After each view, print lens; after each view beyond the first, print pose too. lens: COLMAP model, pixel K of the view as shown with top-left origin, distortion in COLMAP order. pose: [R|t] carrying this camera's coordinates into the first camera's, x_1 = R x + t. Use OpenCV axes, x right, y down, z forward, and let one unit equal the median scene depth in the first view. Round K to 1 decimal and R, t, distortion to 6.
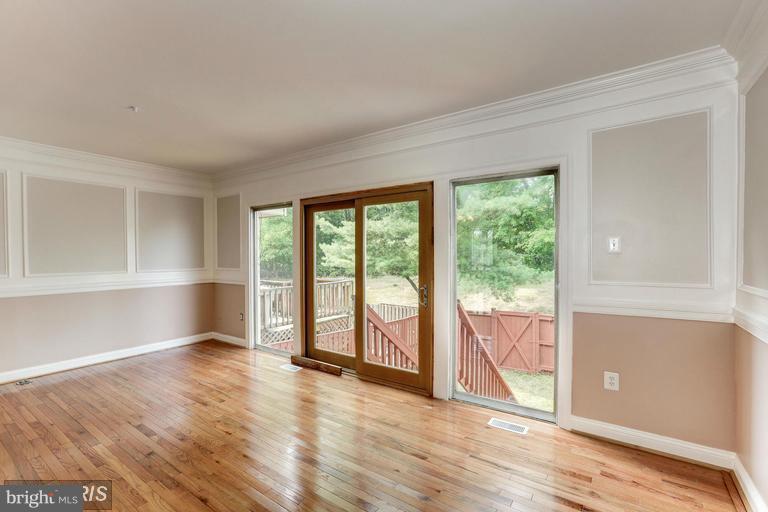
lens RADIAL K [[347.4, 0, 387.3], [0, 347.4, 254.6], [0, 0, 1]] dist [-0.013124, 0.001833]
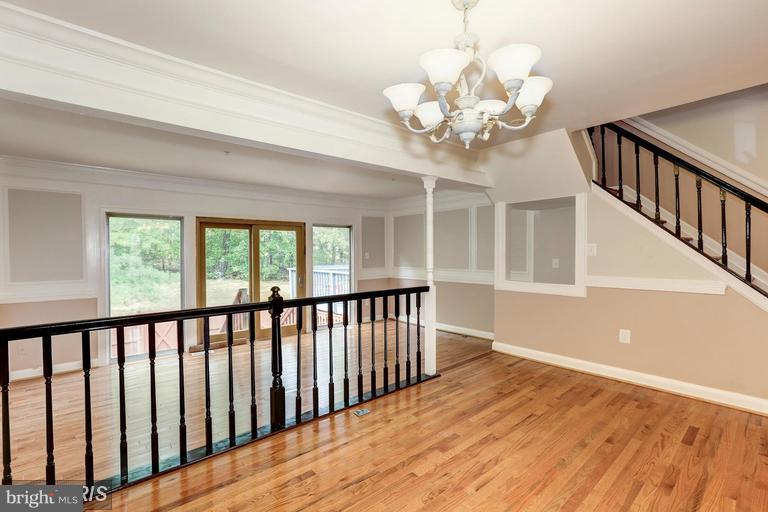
lens RADIAL K [[347.4, 0, 388.7], [0, 347.4, 258.4], [0, 0, 1]] dist [-0.013124, 0.001833]
pose [[0.243260, -0.011317, 0.969895, -1.263118], [0.009653, 0.999911, 0.009246, -0.018747], [-0.969913, 0.007113, 0.243347, 0.060586]]
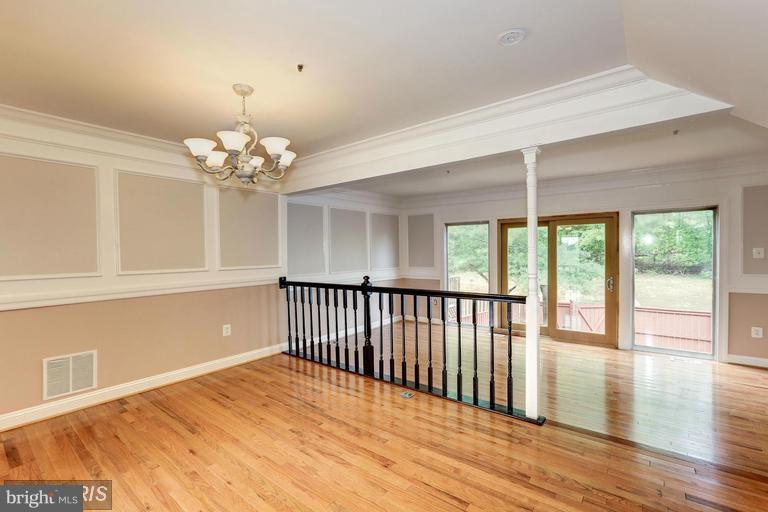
lens RADIAL K [[347.4, 0, 383.7], [0, 347.4, 255.3], [0, 0, 1]] dist [-0.013124, 0.001833]
pose [[0.998431, -0.005496, -0.055727, -0.647350], [0.006122, 0.999920, 0.011073, -0.029399], [0.055662, -0.011397, 0.998385, -0.471438]]
